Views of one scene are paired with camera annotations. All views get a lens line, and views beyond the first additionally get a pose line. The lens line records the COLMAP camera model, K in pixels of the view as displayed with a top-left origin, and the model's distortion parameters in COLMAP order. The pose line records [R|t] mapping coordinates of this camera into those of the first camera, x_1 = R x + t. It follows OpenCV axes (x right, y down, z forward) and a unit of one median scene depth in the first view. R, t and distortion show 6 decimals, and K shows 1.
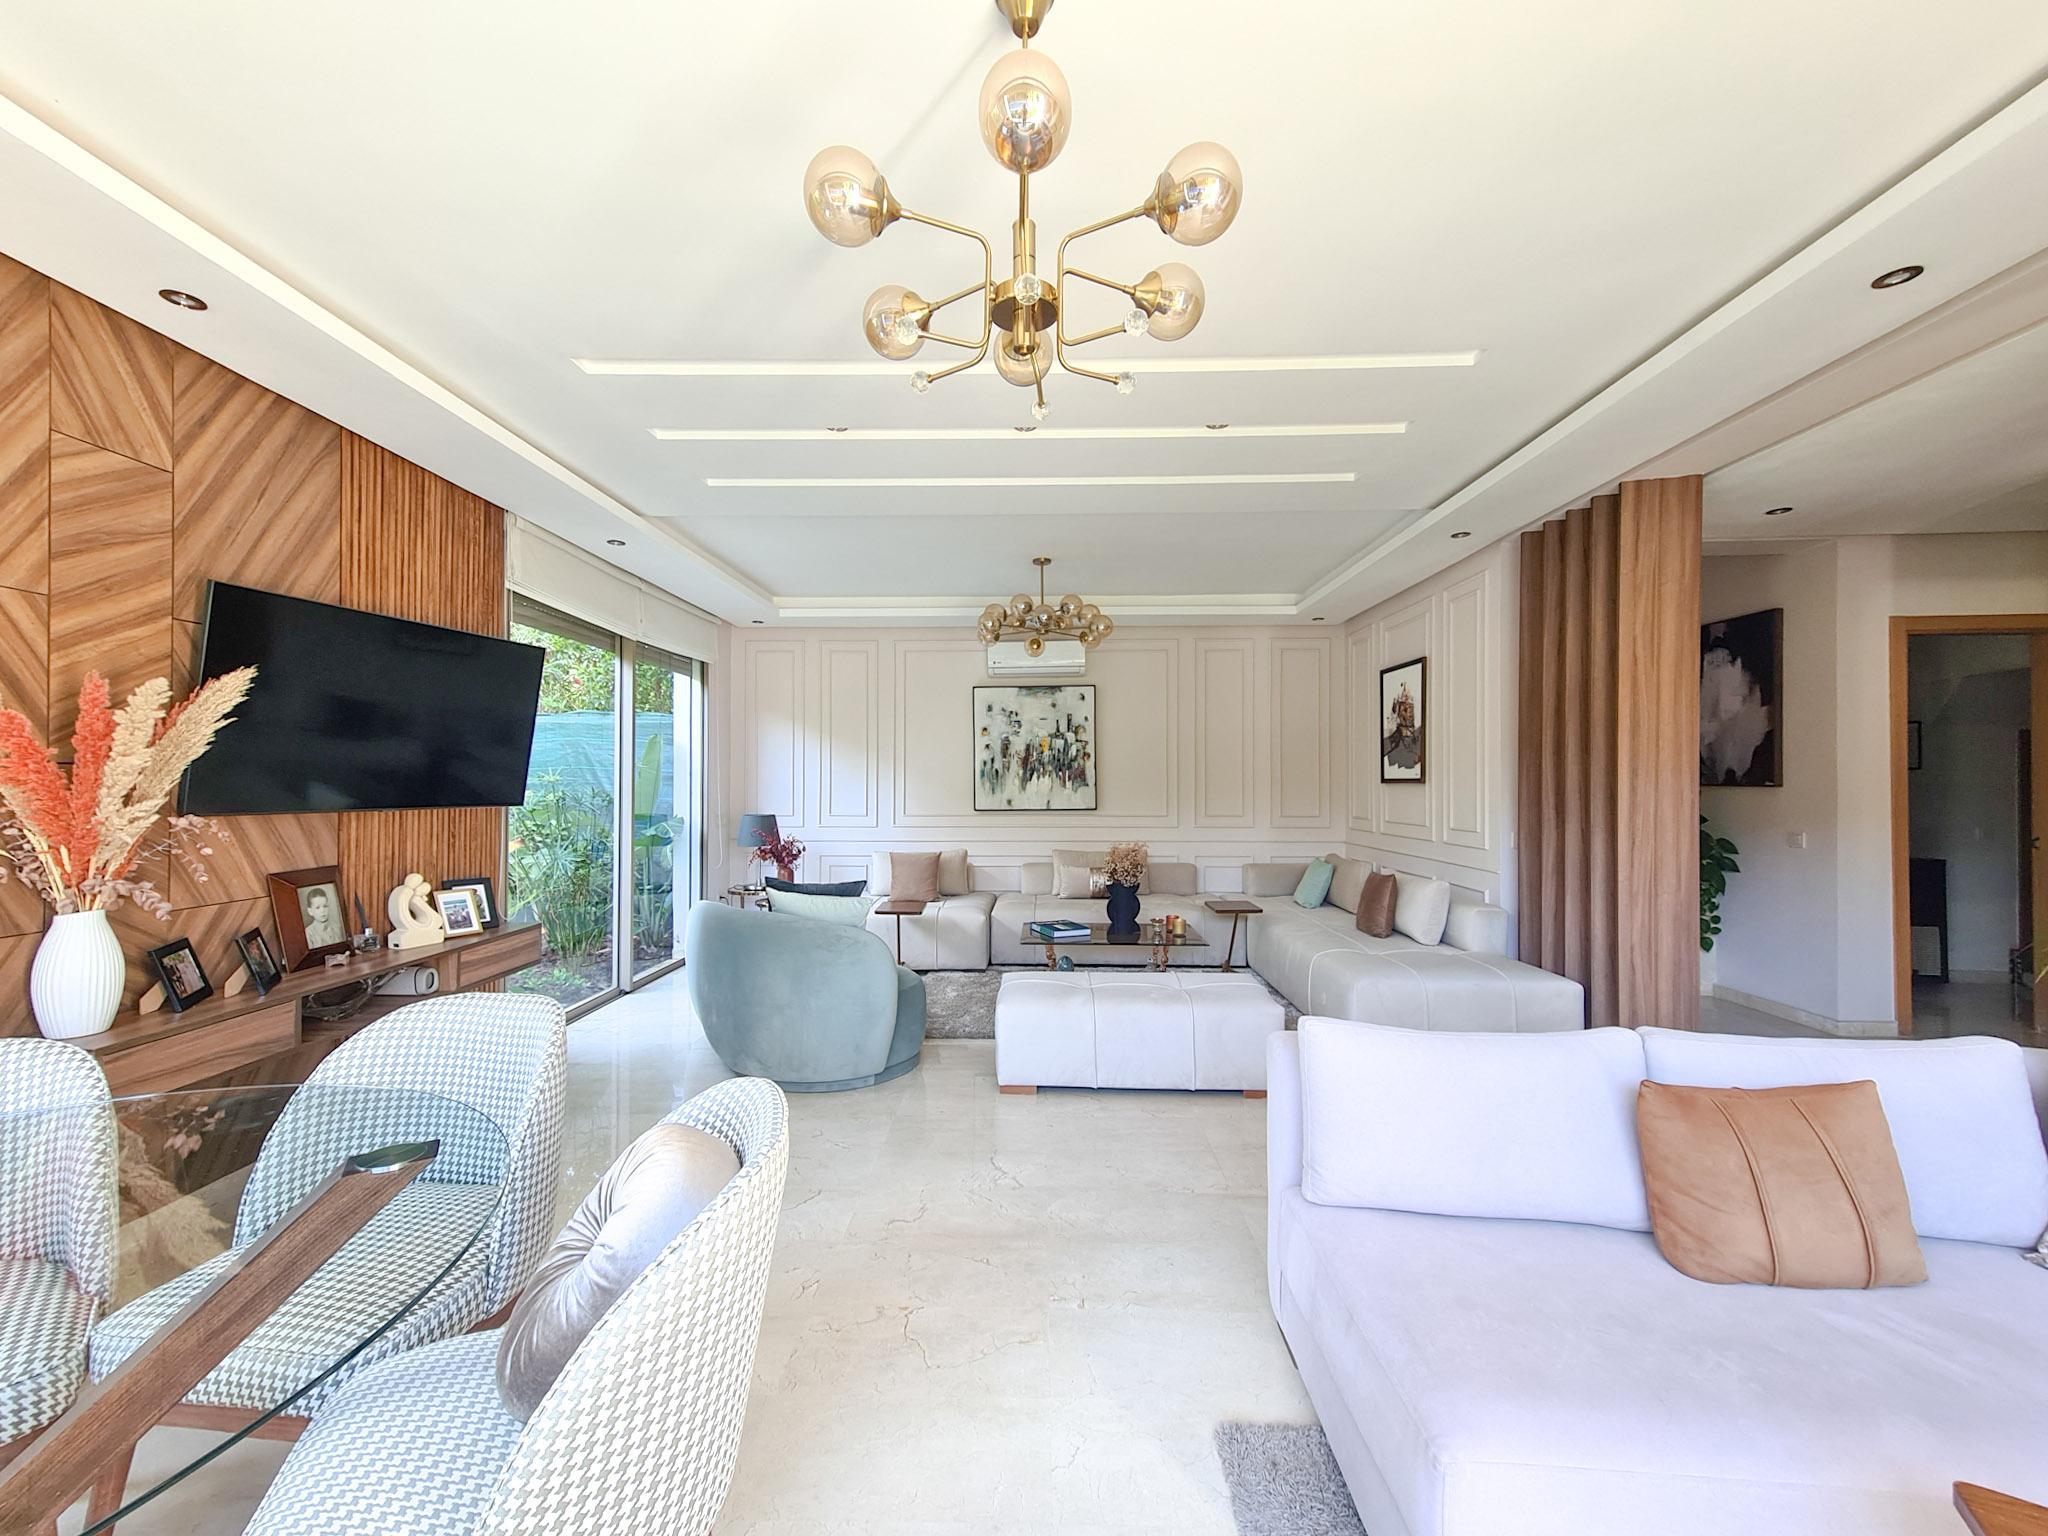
lens RADIAL K [[837.4, 0, 1028.9], [0, 837.4, 772.6], [0, 0, 1]] dist [0.022020, 0.000098]
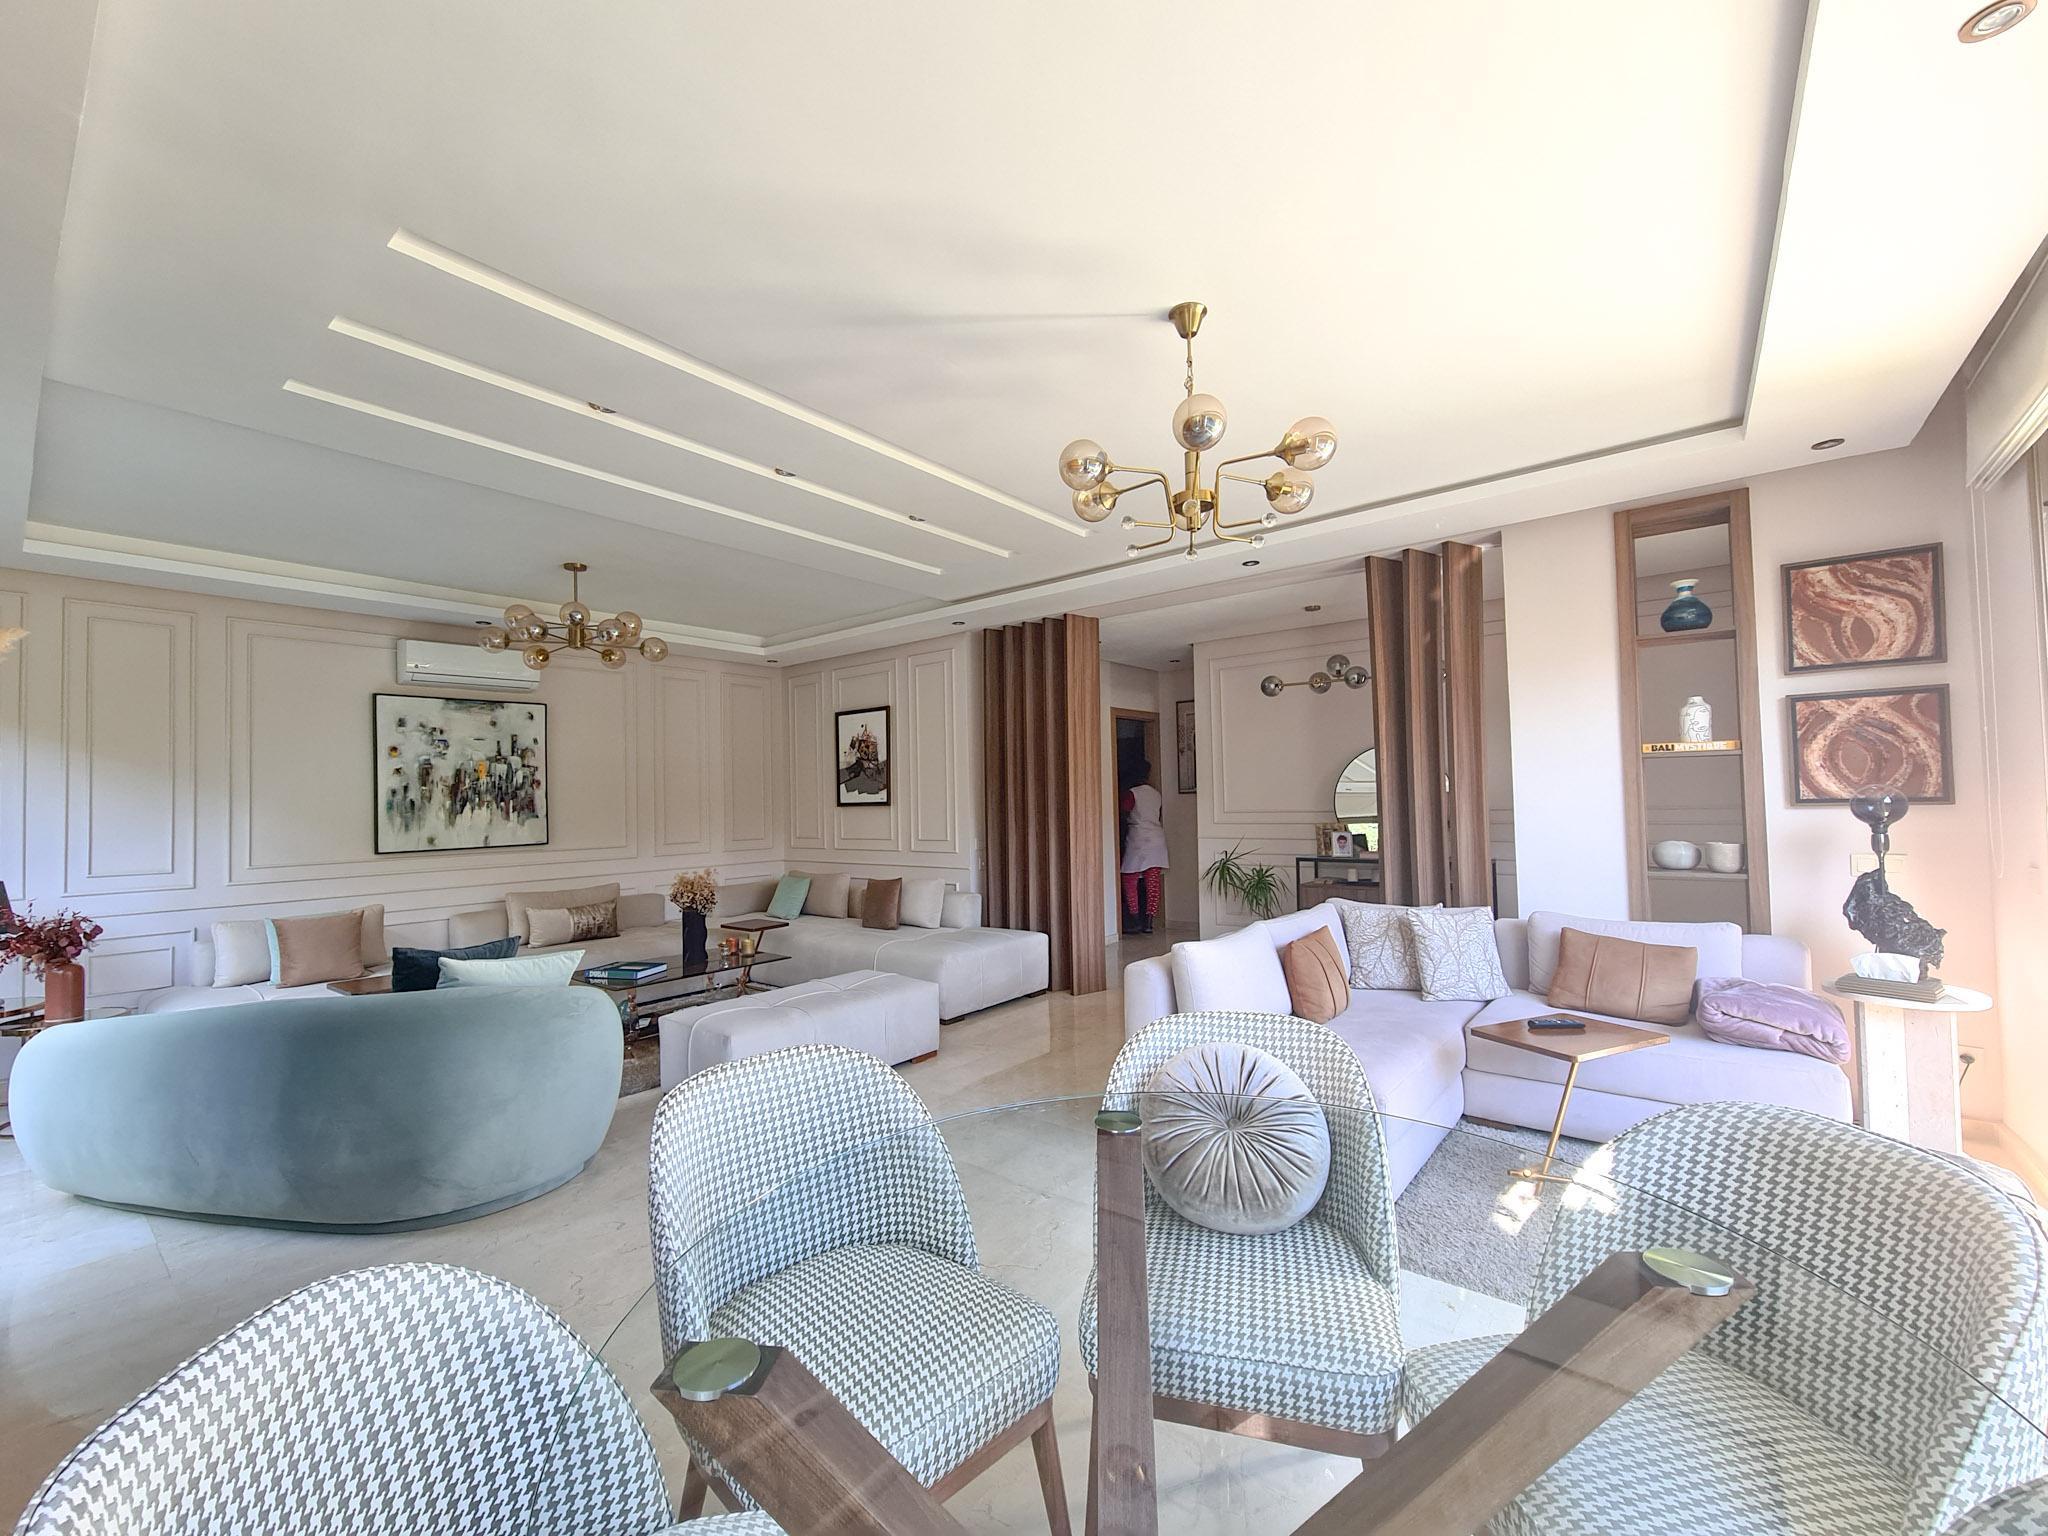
lens RADIAL K [[824.9, 0, 1024.0], [0, 824.9, 768.0], [0, 0, 1]] dist [-0.000426, 0.000019]
pose [[0.605448, 0.016872, 0.795706, -0.339557], [0.015038, 0.999354, -0.032633, -0.000118], [-0.795743, 0.031724, 0.604803, 0.075587]]
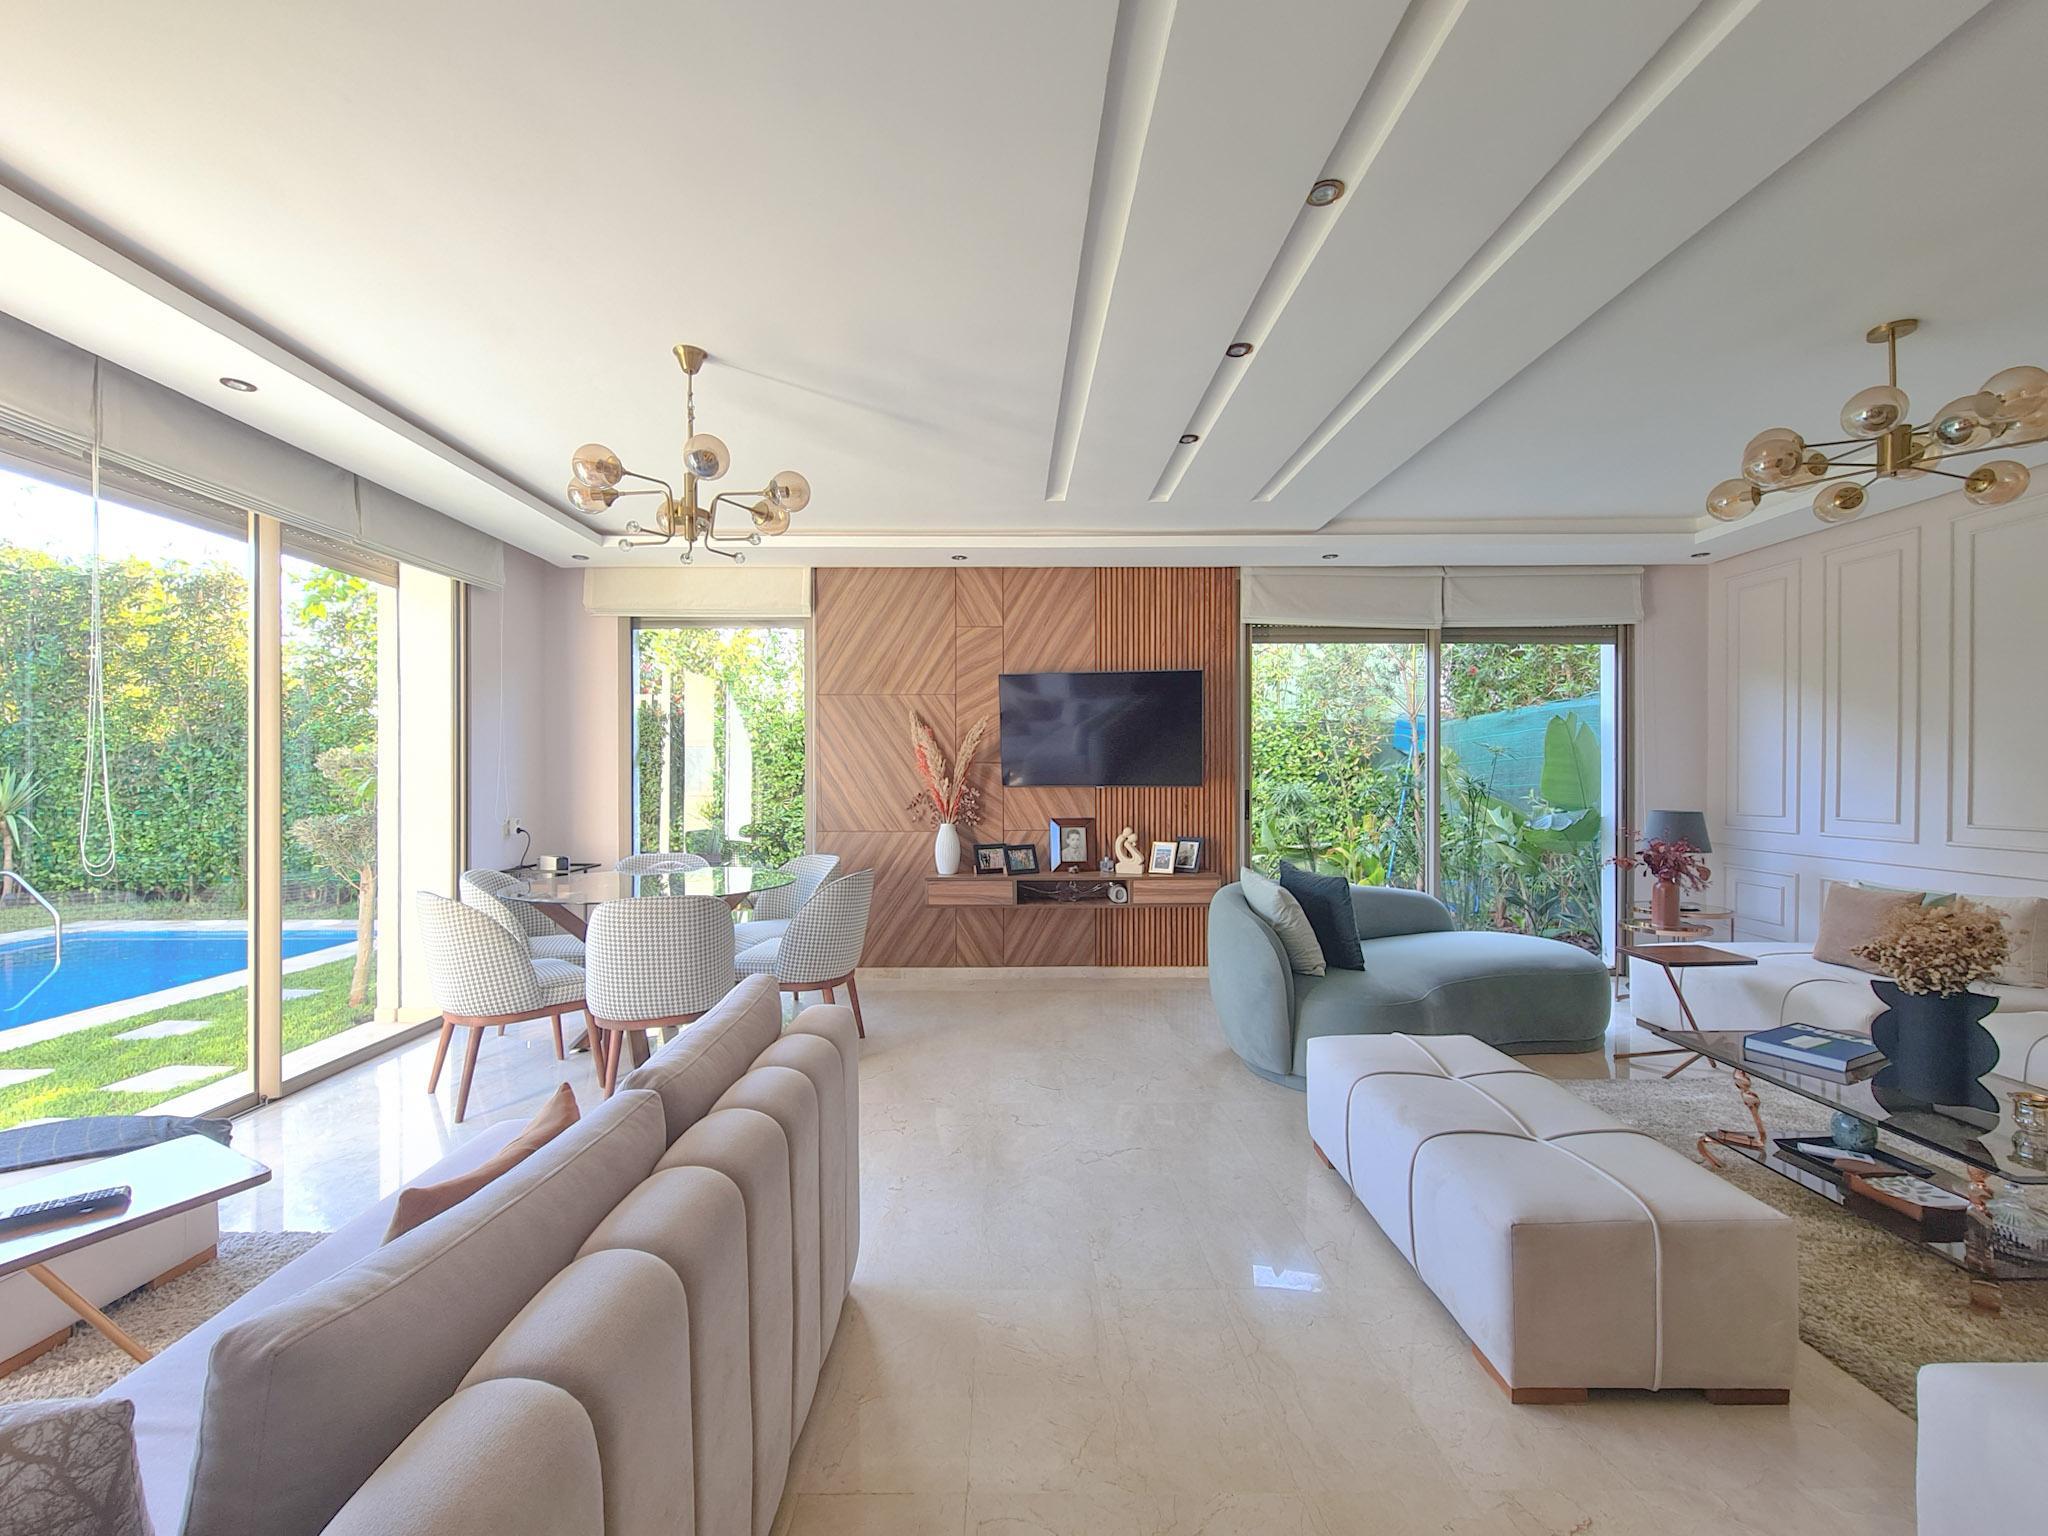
lens RADIAL K [[837.4, 0, 1028.9], [0, 837.4, 772.6], [0, 0, 1]] dist [0.022020, 0.000098]
pose [[0.043669, 0.002161, -0.999044, 0.440263], [0.014741, 0.999887, 0.002807, 0.004421], [0.998937, -0.014849, 0.043632, 0.387723]]
